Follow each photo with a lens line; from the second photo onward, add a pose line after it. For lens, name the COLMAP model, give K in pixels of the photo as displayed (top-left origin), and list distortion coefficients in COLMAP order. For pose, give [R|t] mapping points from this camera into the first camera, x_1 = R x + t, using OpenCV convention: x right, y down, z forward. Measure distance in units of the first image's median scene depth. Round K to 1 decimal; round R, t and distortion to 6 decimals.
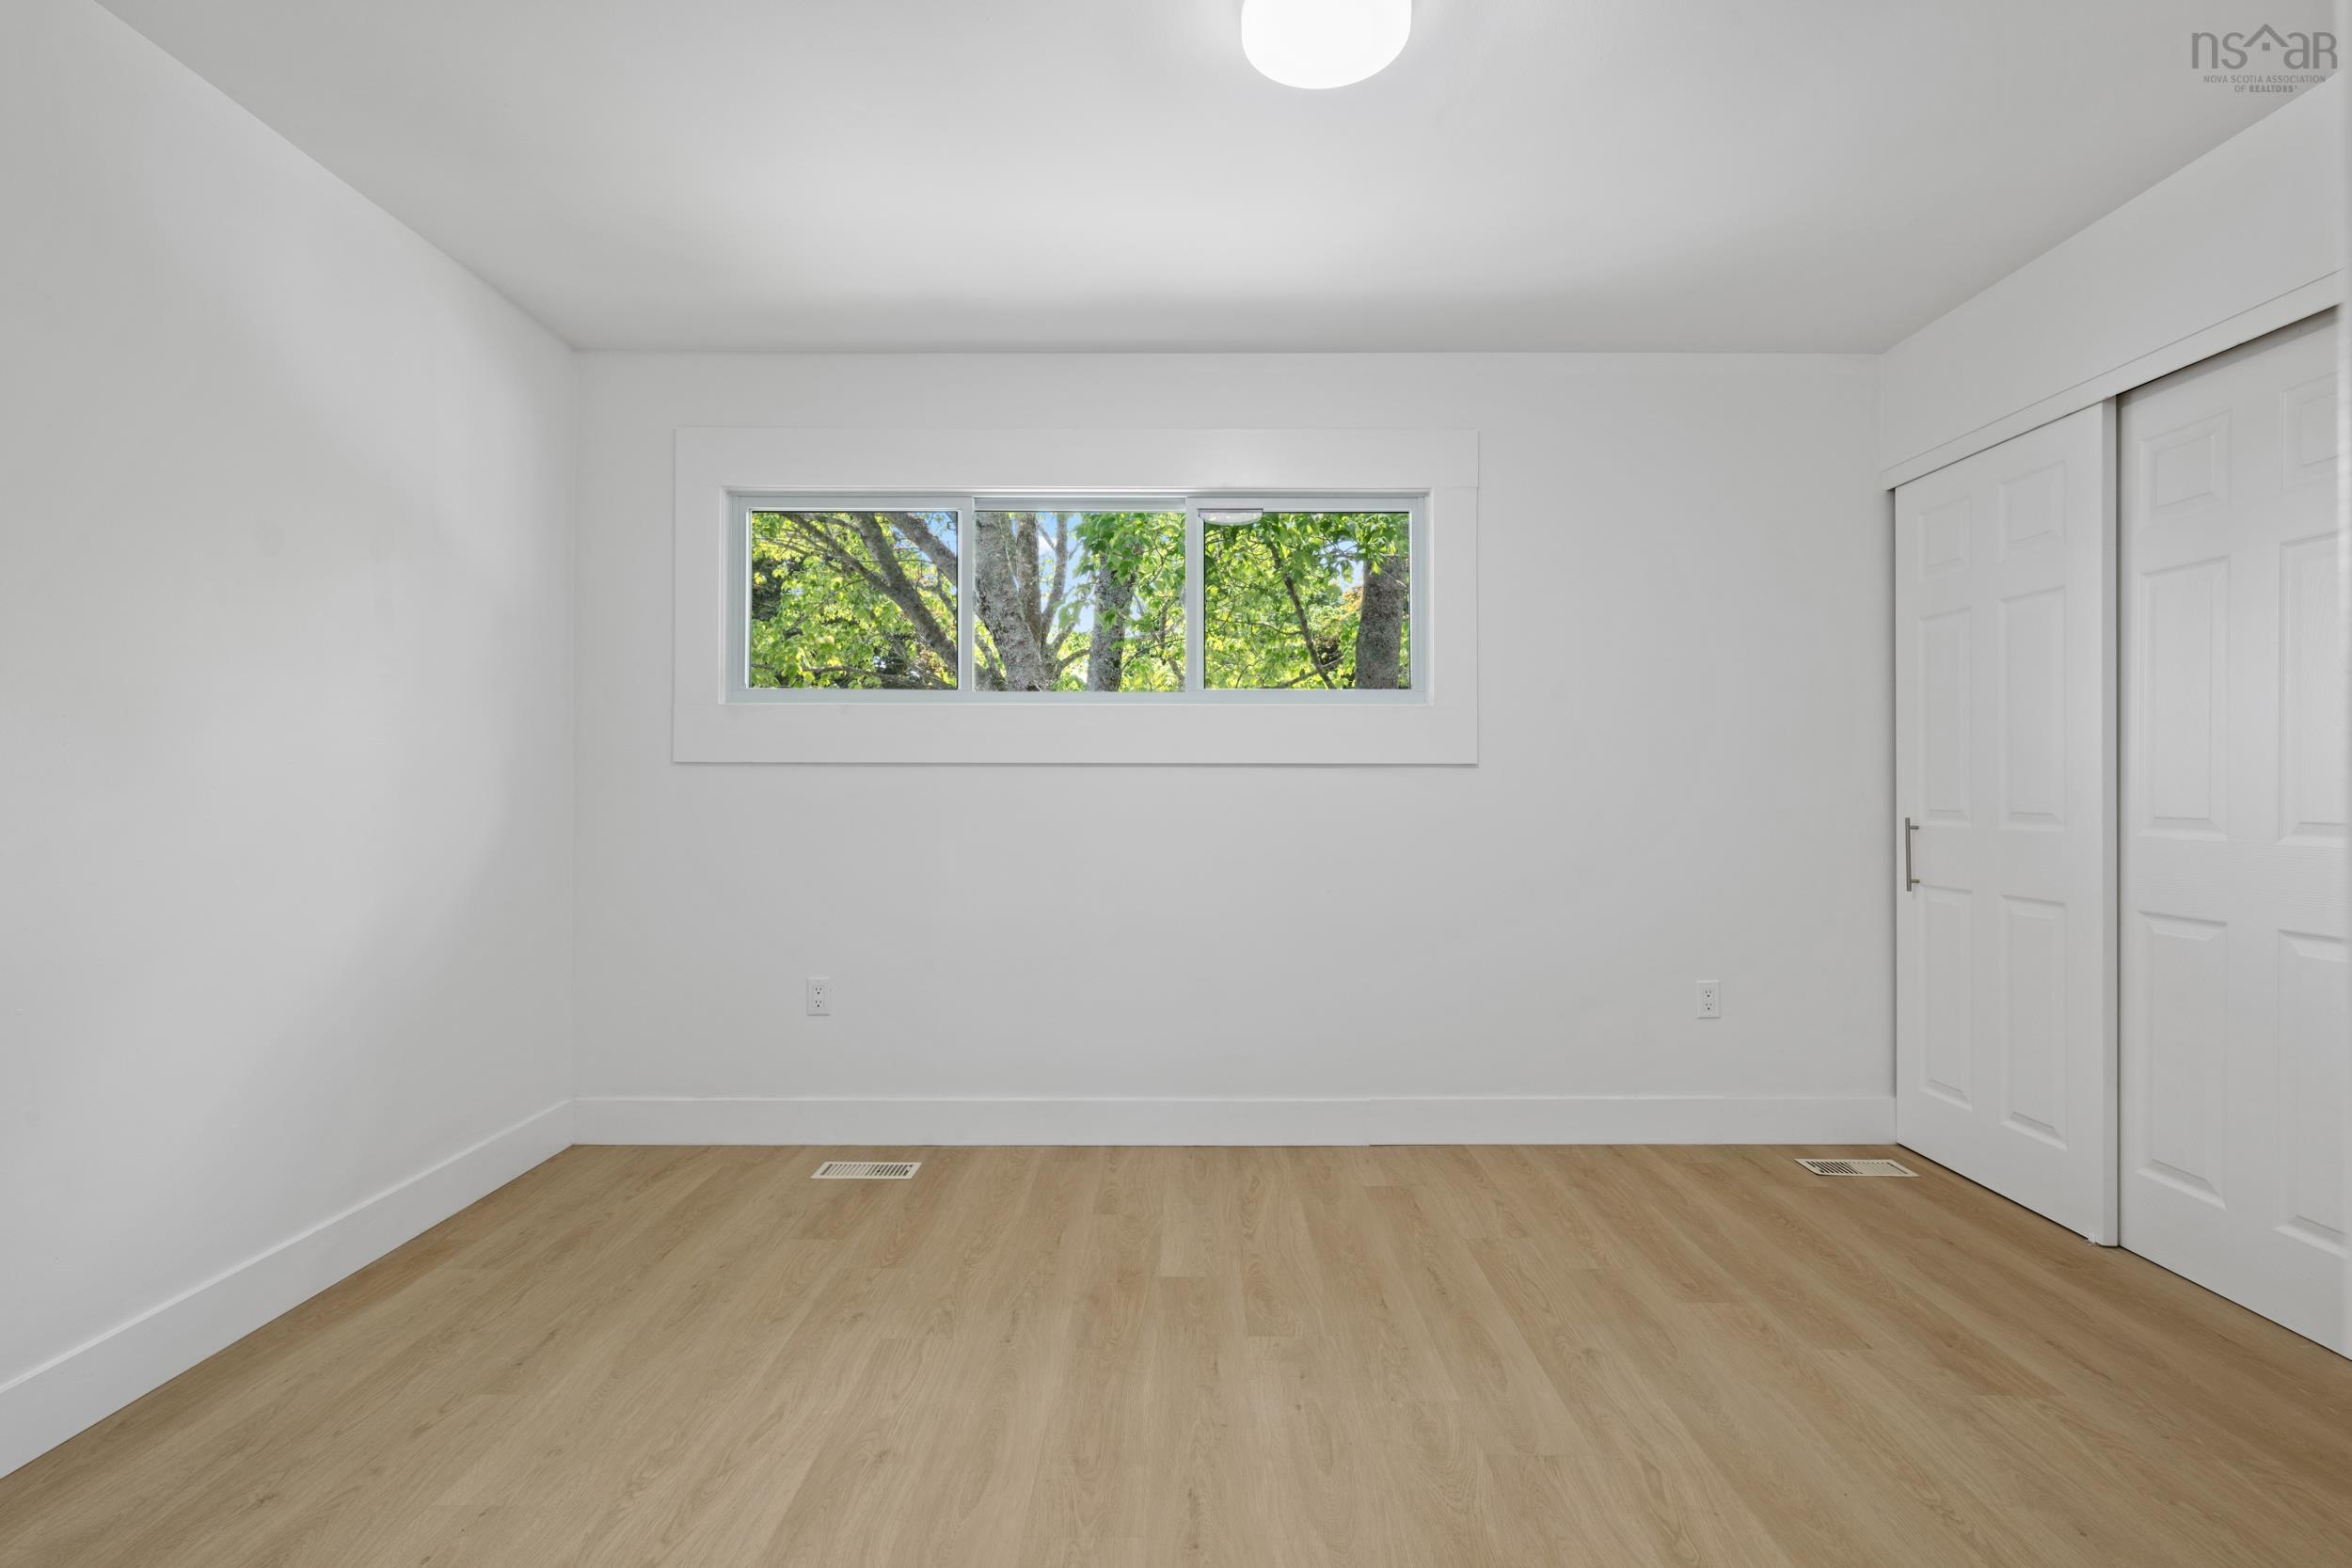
lens RADIAL K [[1093.9, 0, 1181.5], [0, 1093.9, 788.9], [0, 0, 1]] dist [0.000047, -0.000103]
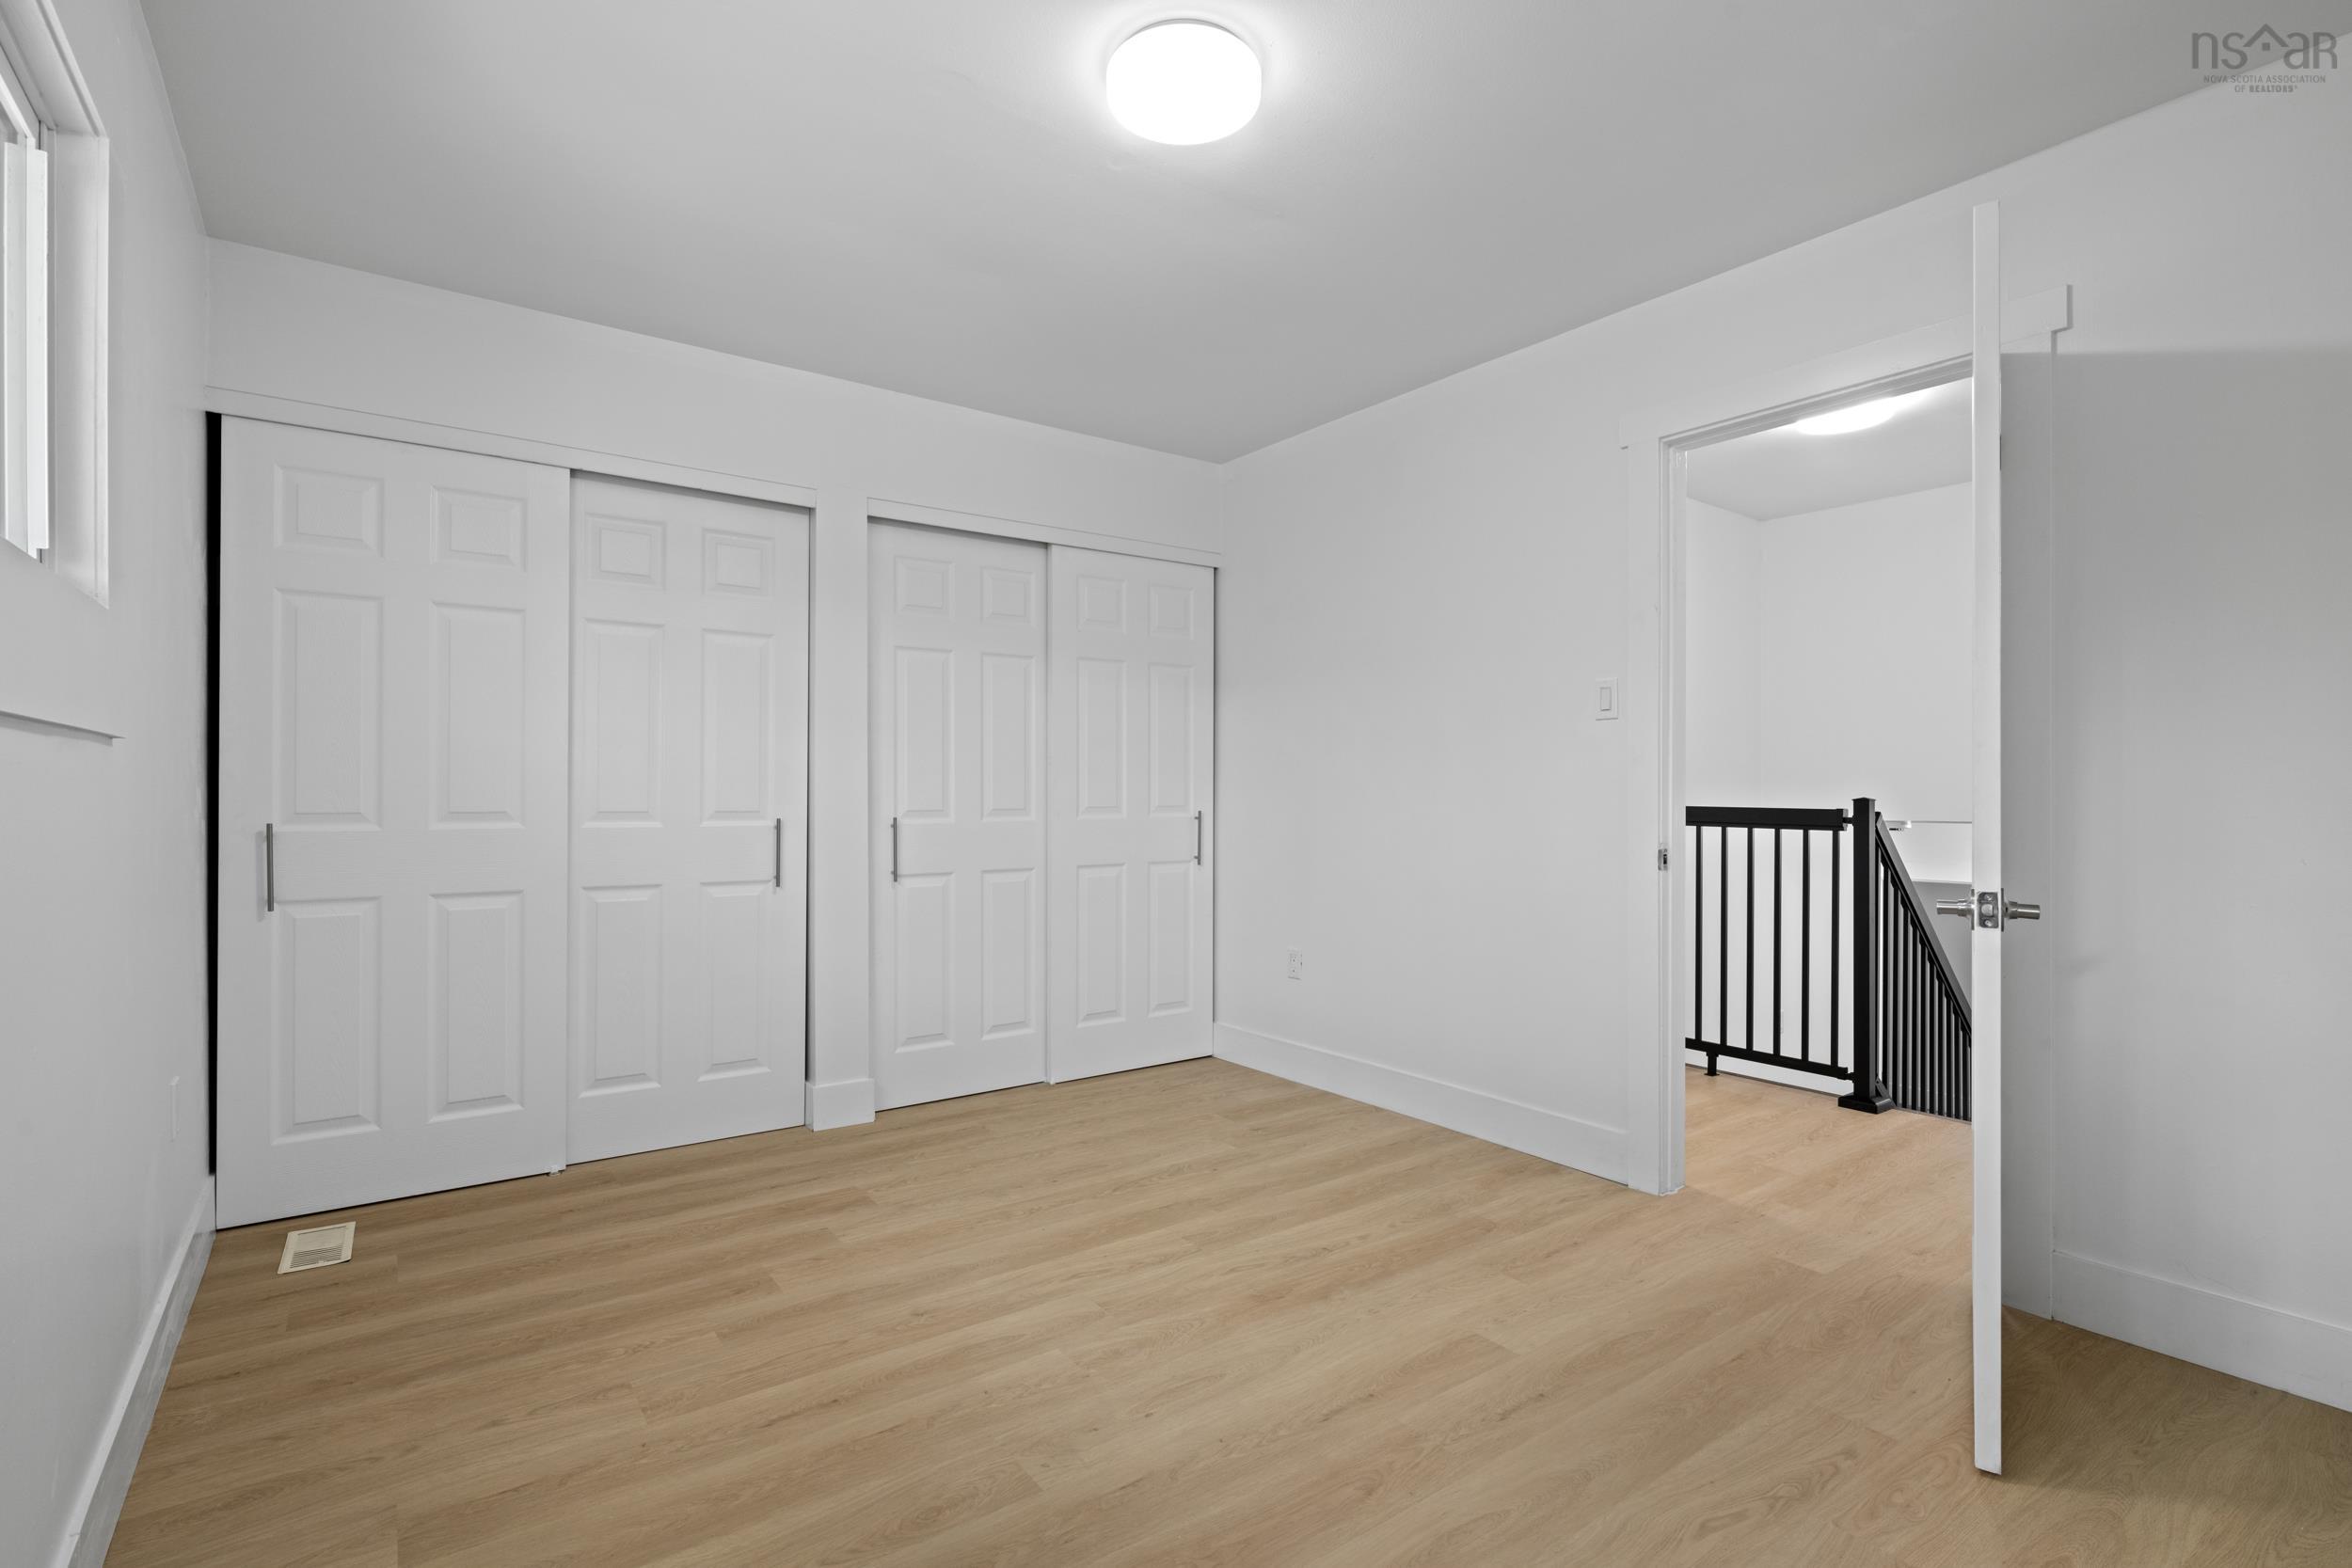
lens RADIAL K [[1093.9, 0, 1181.5], [0, 1093.9, 788.9], [0, 0, 1]] dist [0.000047, -0.000103]
pose [[-0.588605, 0.000014, 0.808421, -0.554082], [-0.002397, 0.999996, -0.001763, -0.000462], [-0.808417, -0.002976, -0.588602, 1.215296]]
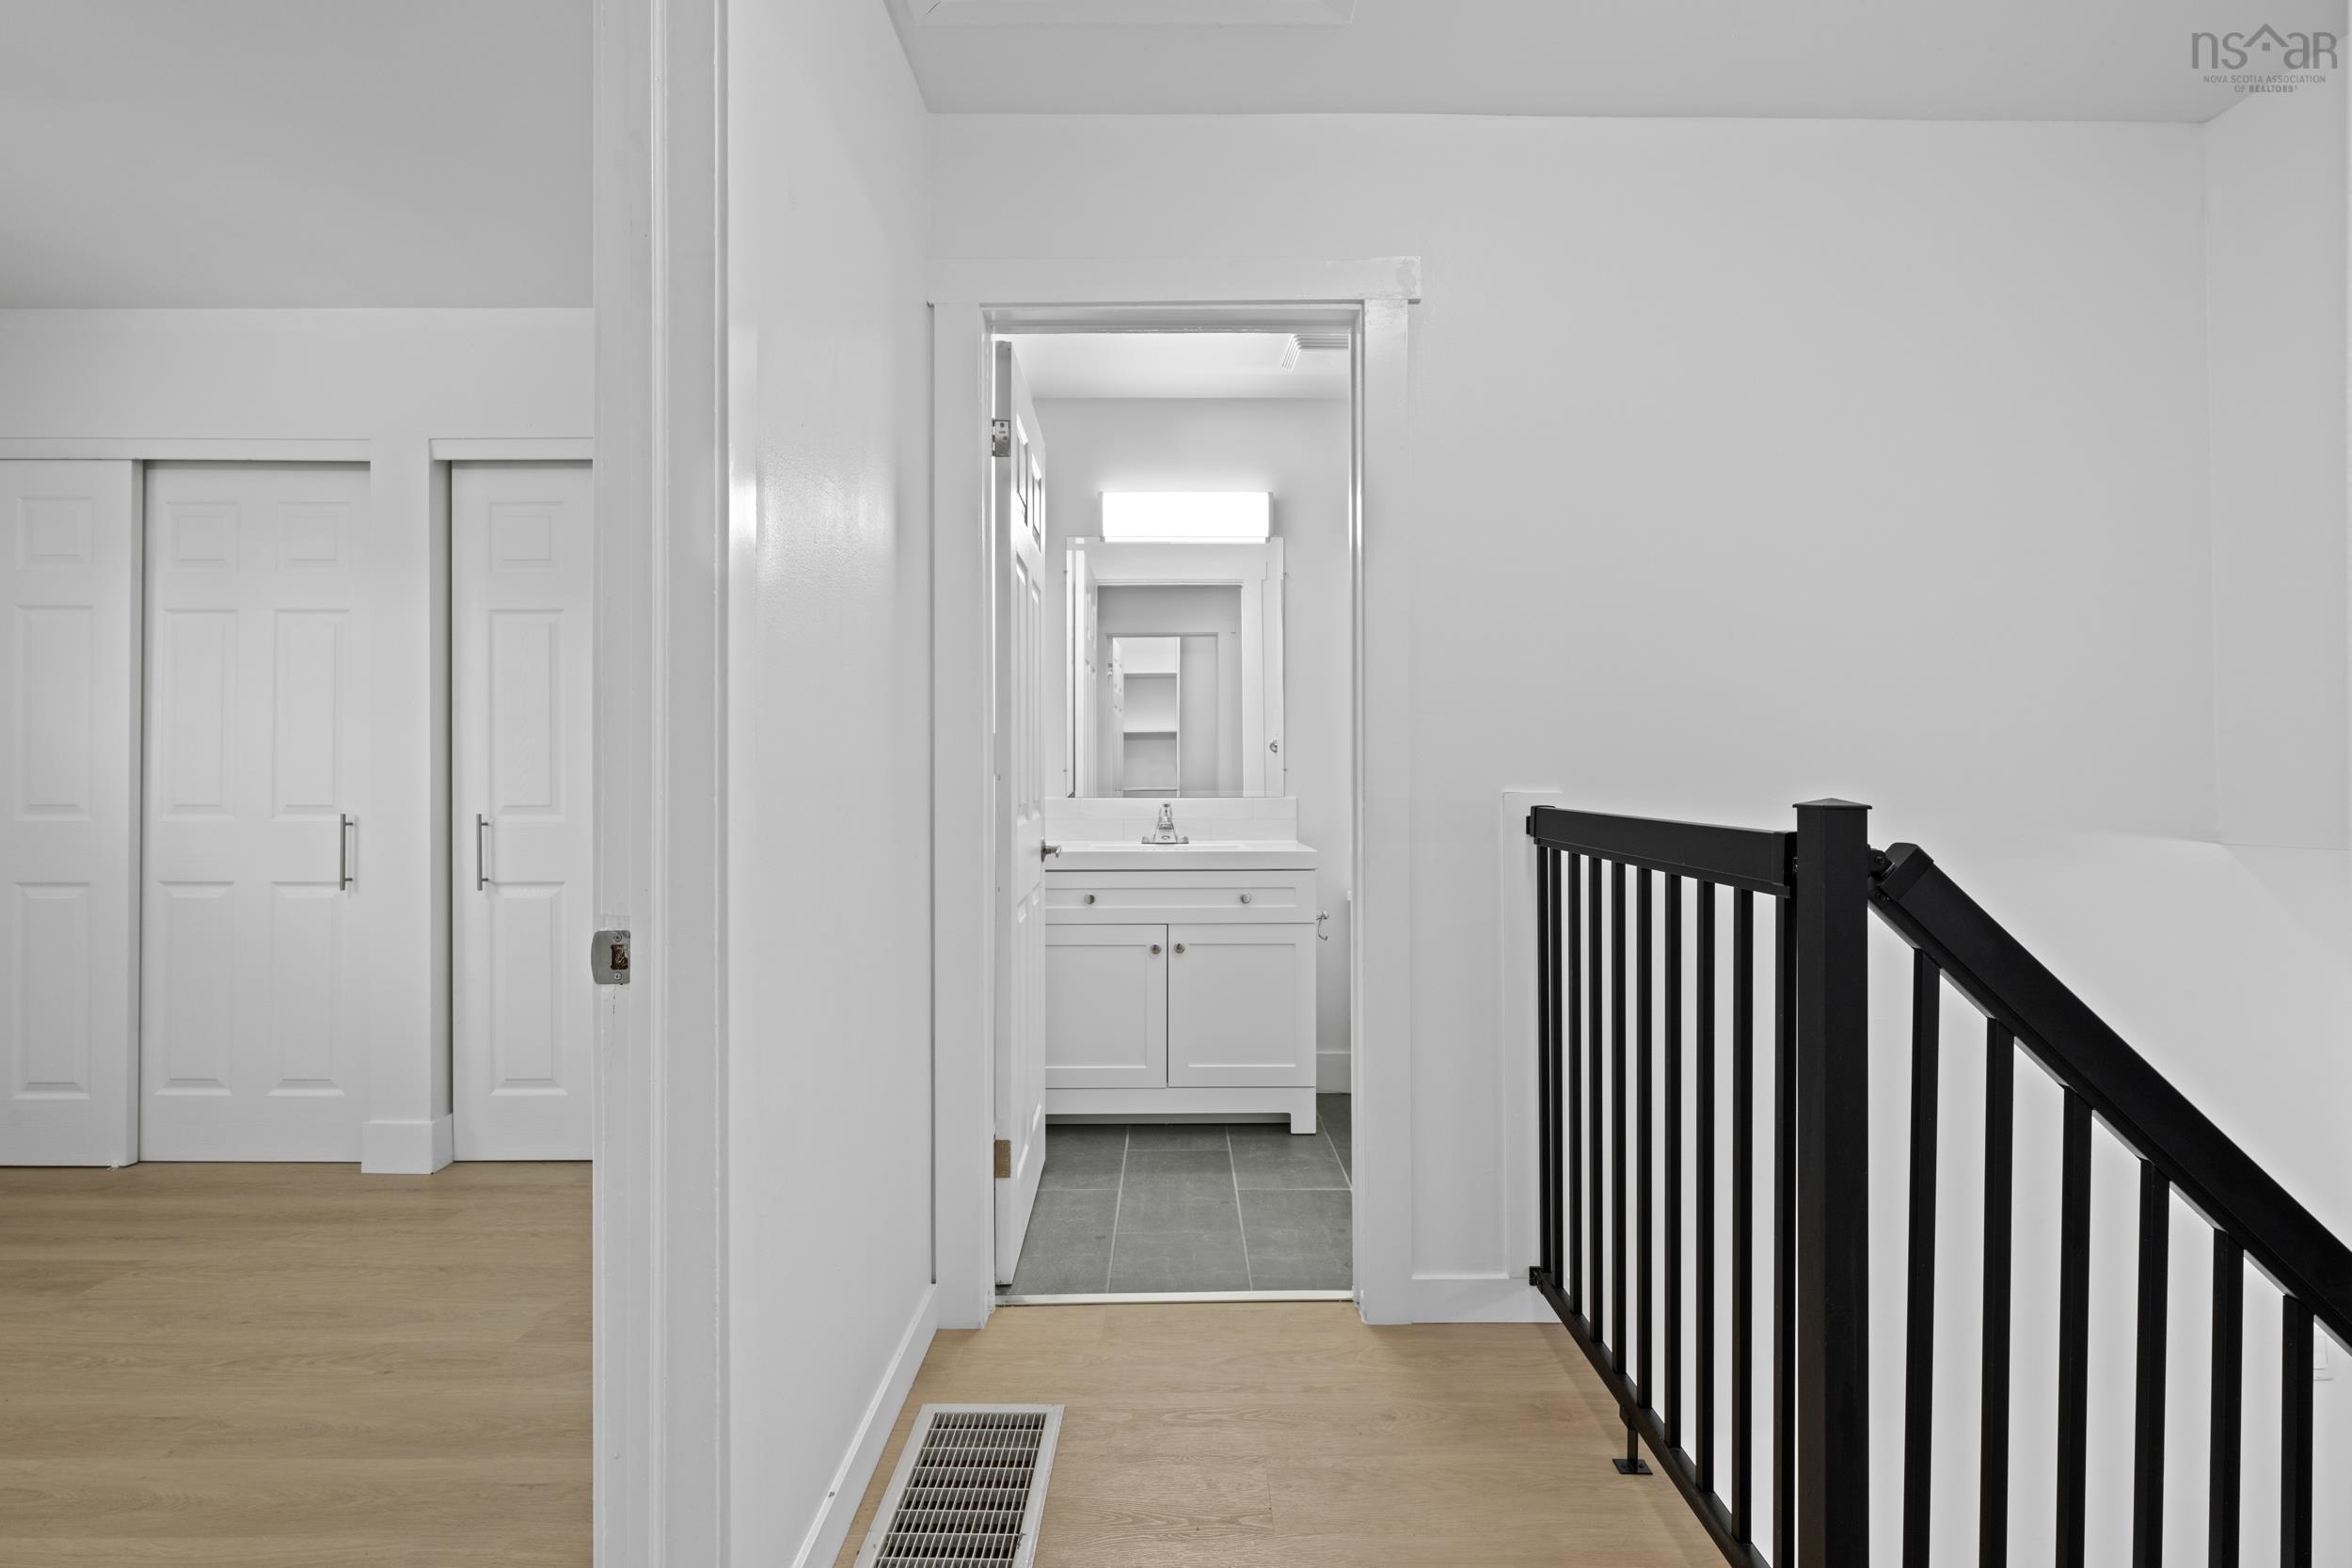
lens RADIAL K [[1095.9, 0, 1183.6], [0, 1095.9, 763.0], [0, 0, 1]] dist [0.000129, 0.000081]
pose [[-0.000269, 0.011472, 0.999934, -0.374201], [0.002597, 0.999931, -0.011472, -0.005111], [-0.999997, 0.002594, -0.000299, -0.160325]]
